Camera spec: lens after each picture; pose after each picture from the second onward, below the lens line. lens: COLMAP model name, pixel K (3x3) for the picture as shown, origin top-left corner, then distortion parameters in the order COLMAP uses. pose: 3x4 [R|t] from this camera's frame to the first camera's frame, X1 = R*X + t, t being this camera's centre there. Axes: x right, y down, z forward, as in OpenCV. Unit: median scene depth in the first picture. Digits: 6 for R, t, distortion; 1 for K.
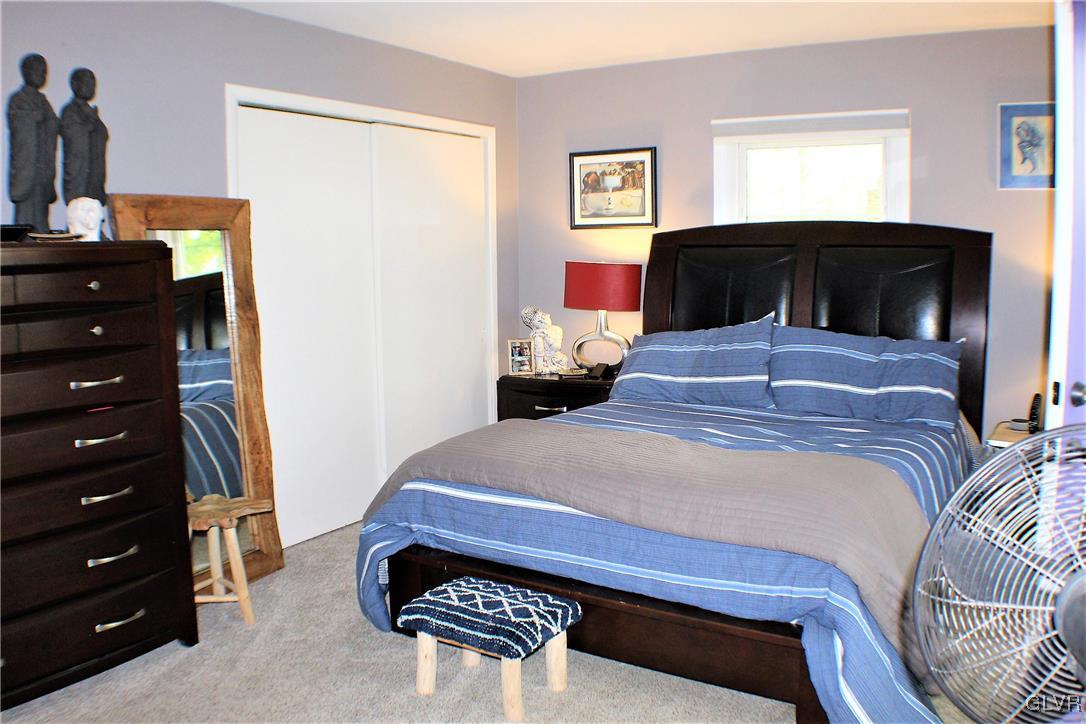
lens RADIAL K [[912.3, 0, 539.7], [0, 912.3, 367.2], [0, 0, 1]] dist [-0.214517, 0.094936]
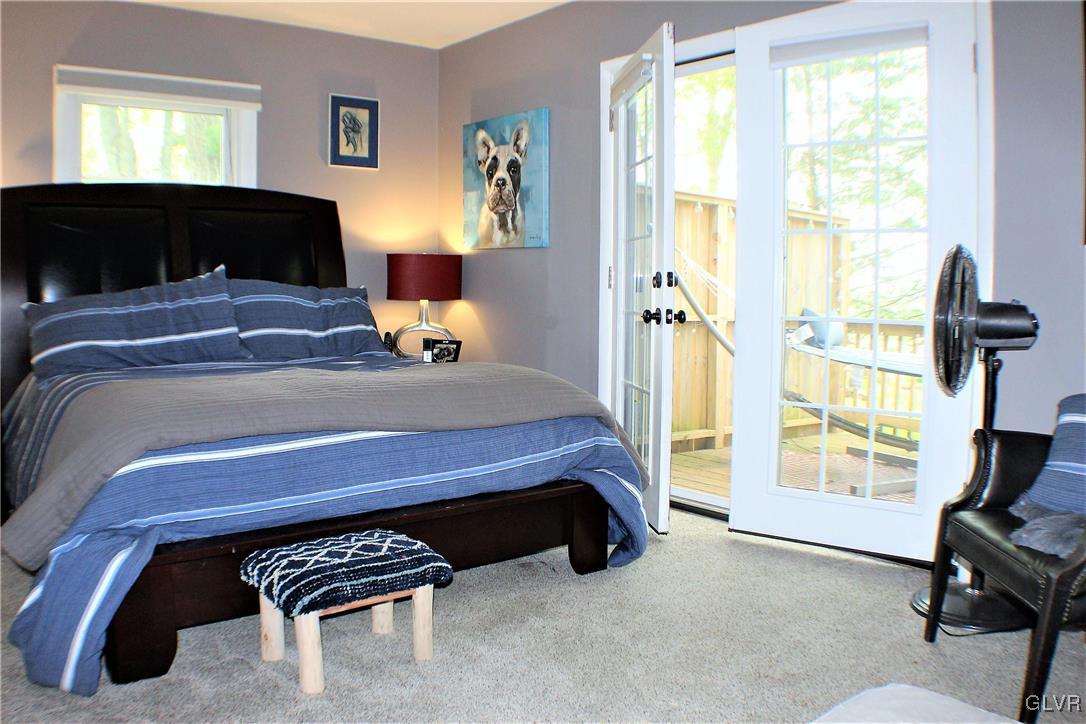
lens RADIAL K [[912.3, 0, 537.2], [0, 912.3, 360.2], [0, 0, 1]] dist [-0.214517, 0.094936]
pose [[0.302696, -0.068333, 0.950634, -0.610341], [0.114536, 0.992806, 0.034895, 0.051534], [-0.946180, 0.098319, 0.308345, 0.411434]]
